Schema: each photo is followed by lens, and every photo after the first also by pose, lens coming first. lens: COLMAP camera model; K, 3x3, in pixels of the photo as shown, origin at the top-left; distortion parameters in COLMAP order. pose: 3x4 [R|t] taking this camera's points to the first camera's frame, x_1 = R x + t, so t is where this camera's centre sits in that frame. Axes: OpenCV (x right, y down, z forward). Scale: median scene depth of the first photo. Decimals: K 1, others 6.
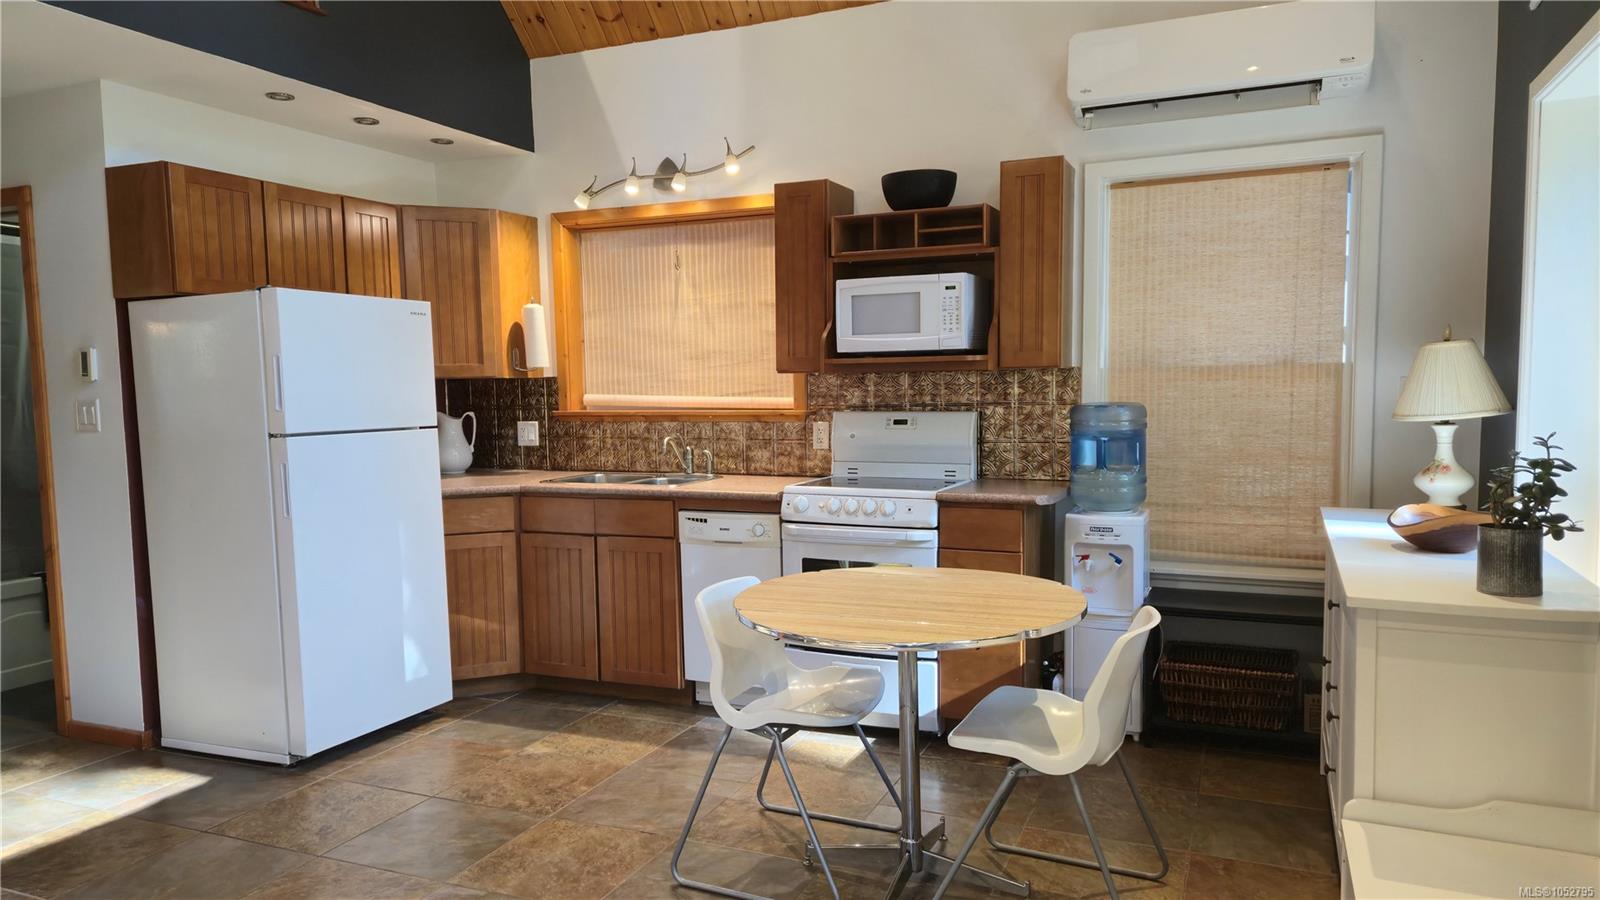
lens RADIAL K [[1079.2, 0, 788.2], [0, 1079.2, 461.2], [0, 0, 1]] dist [0.069205, -0.048265]
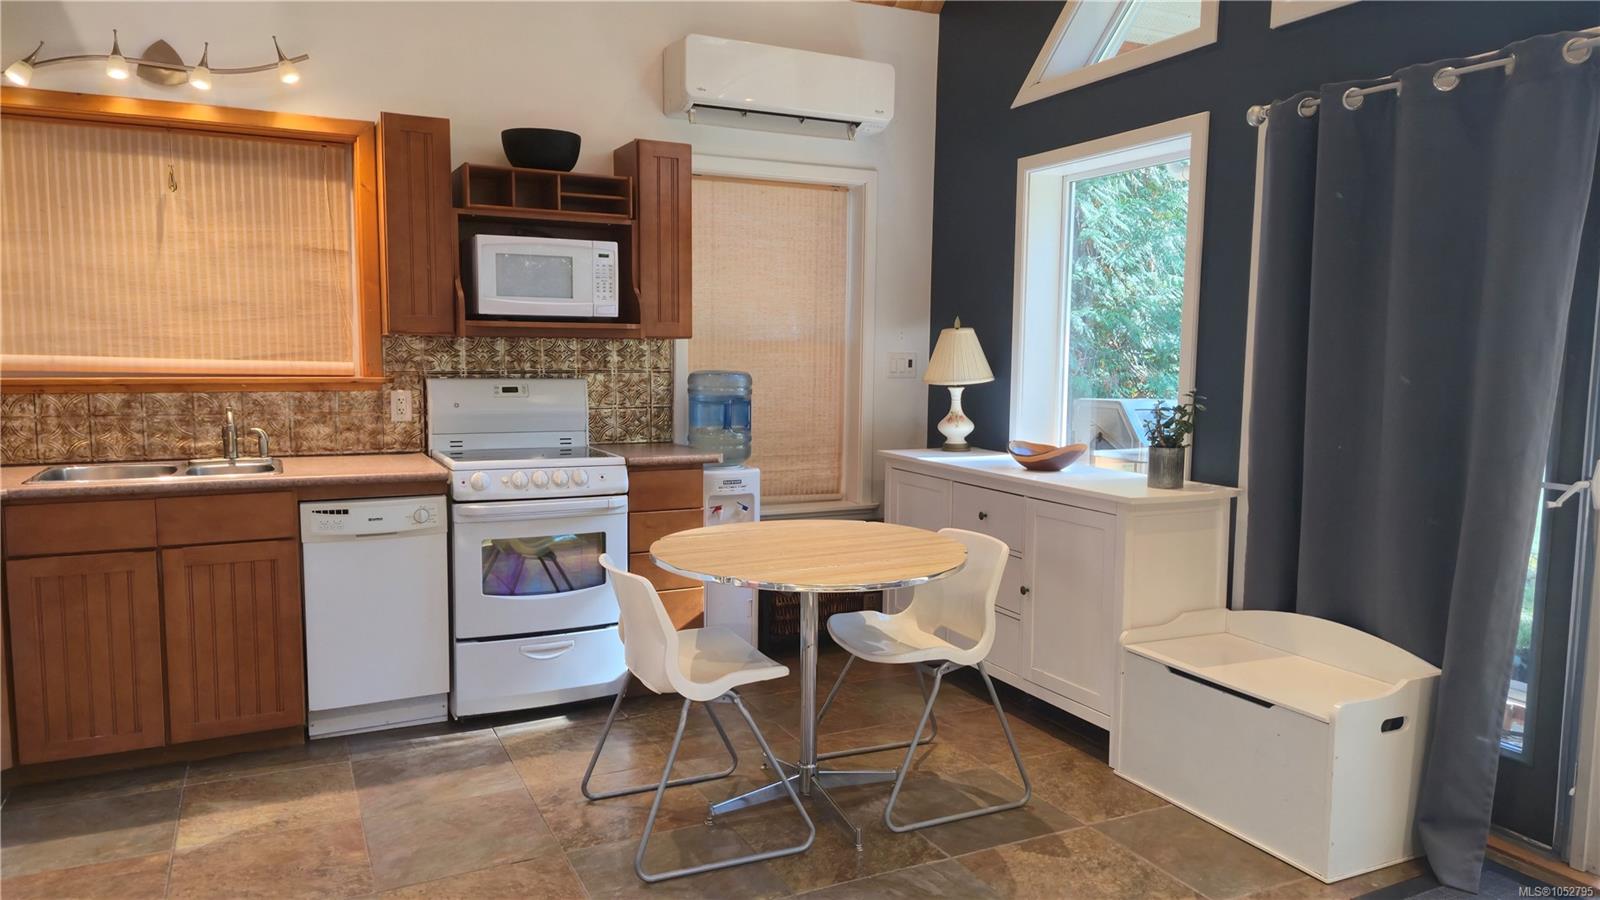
lens RADIAL K [[1079.2, 0, 794.5], [0, 1079.2, 450.2], [0, 0, 1]] dist [0.069205, -0.048265]
pose [[0.642649, -0.052925, 0.764331, -0.482469], [0.038877, 0.998579, 0.036457, -0.008523], [-0.765174, 0.006286, 0.643793, 0.199603]]
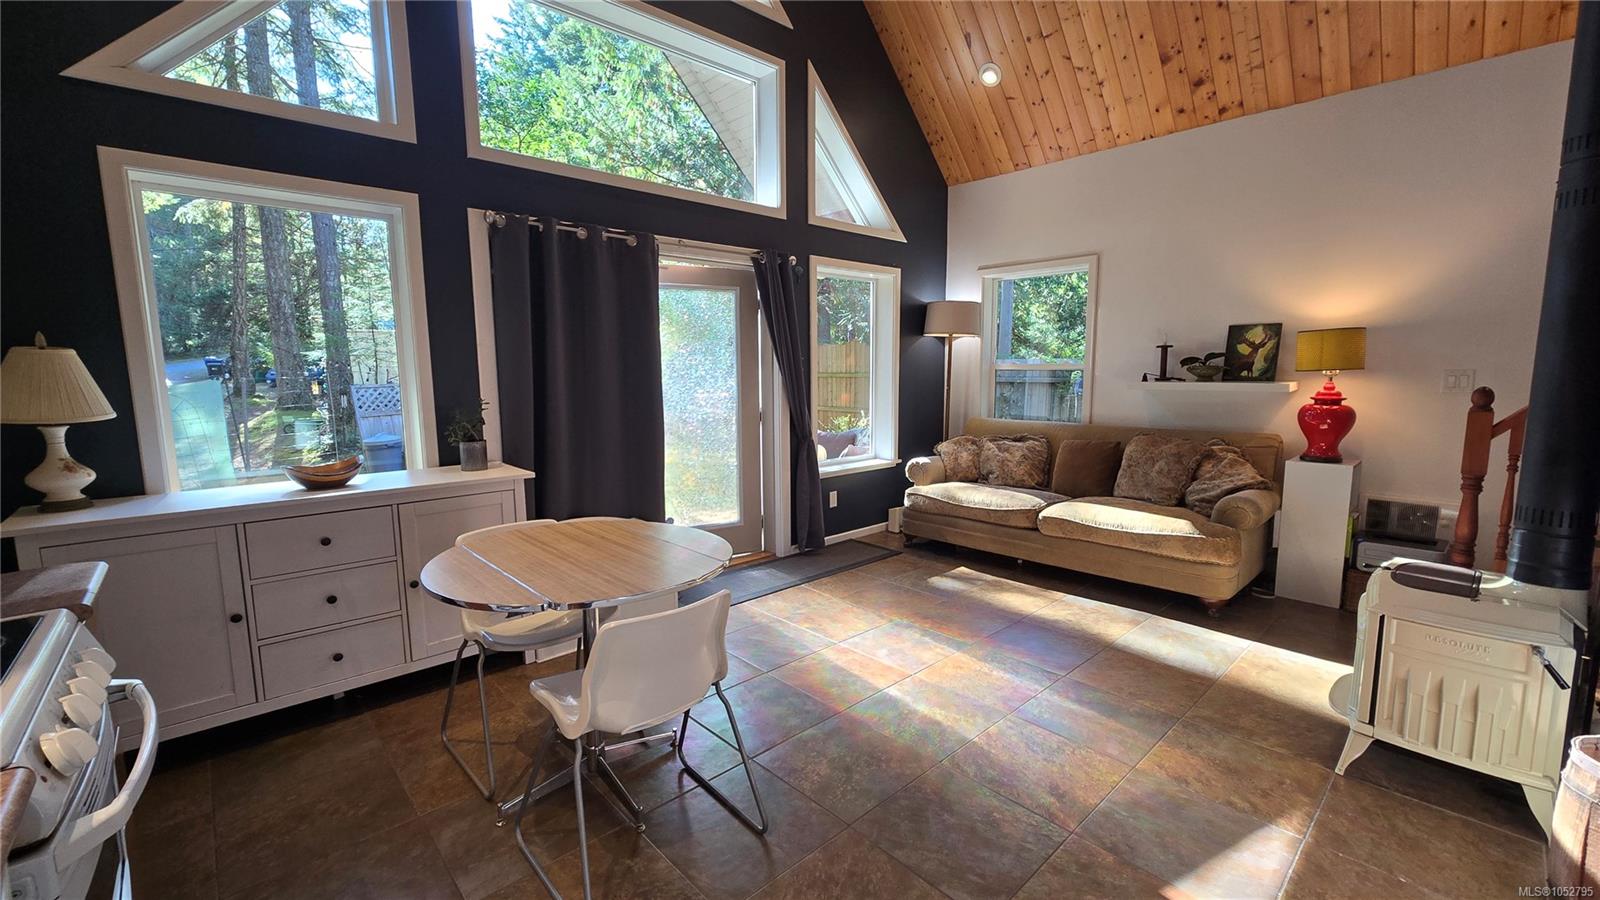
lens RADIAL K [[660.0, 0, 792.9], [0, 660.0, 453.9], [0, 0, 1]] dist [0.002298, 0.000507]
pose [[-0.917083, -0.029674, 0.397591, -0.254583], [0.050502, 0.980548, 0.189671, -0.072740], [-0.395485, 0.194023, -0.897745, 1.012614]]
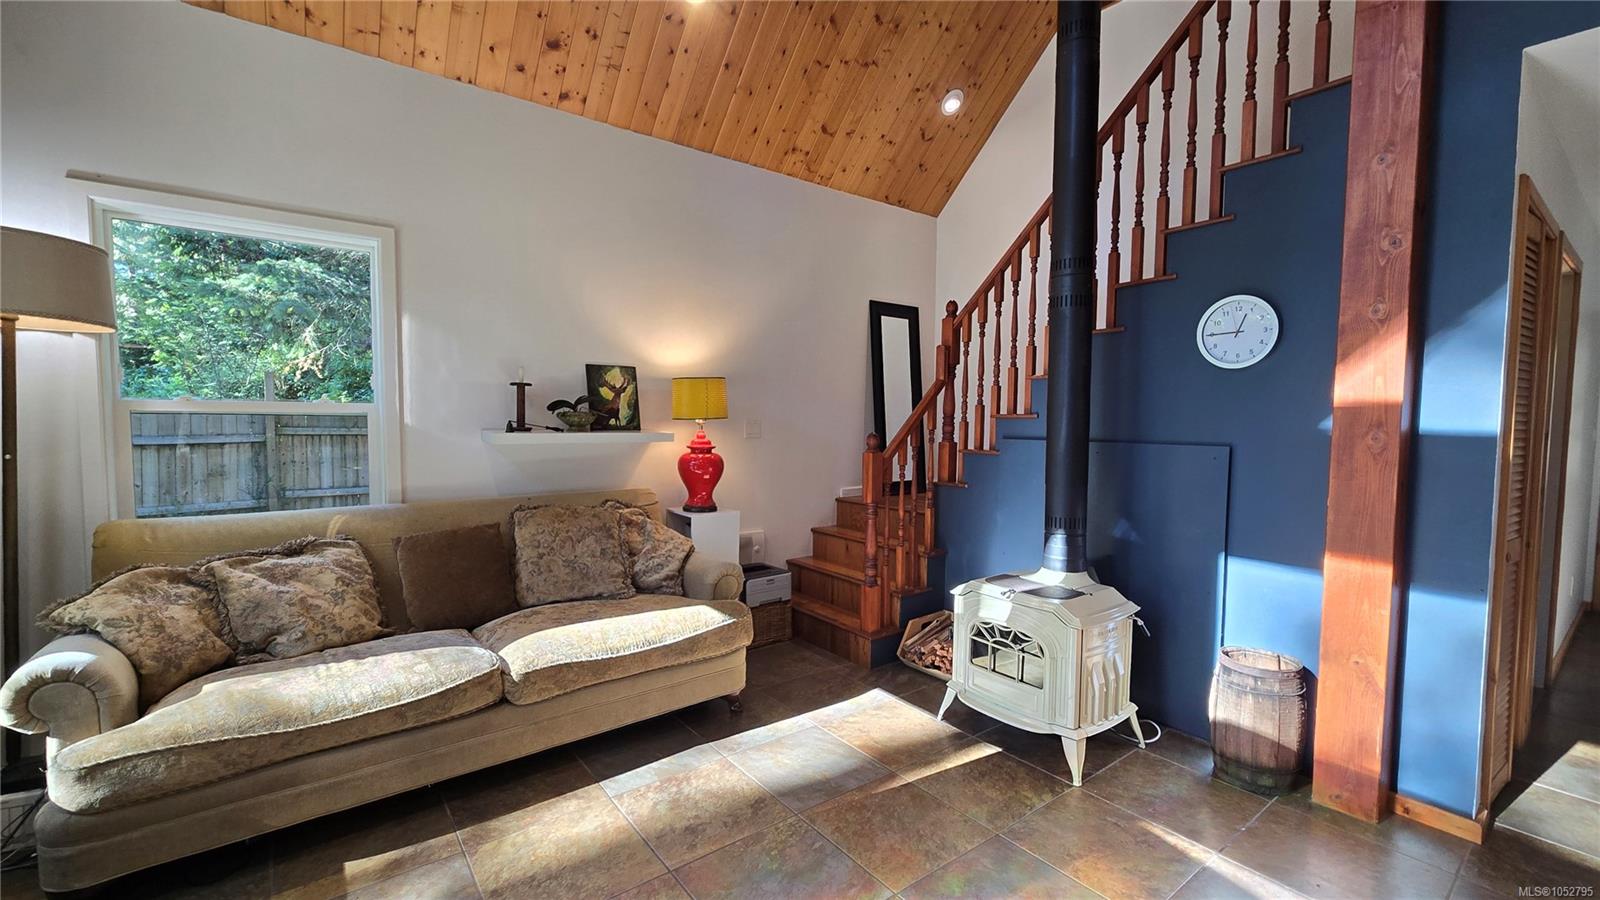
lens RADIAL K [[660.0, 0, 807.4], [0, 660.0, 459.9], [0, 0, 1]] dist [0.002298, 0.000507]
pose [[-0.480284, 0.066412, -0.874595, 0.134331], [-0.066653, 0.991483, 0.111890, -0.032798], [0.874577, 0.112033, -0.471767, 0.468515]]
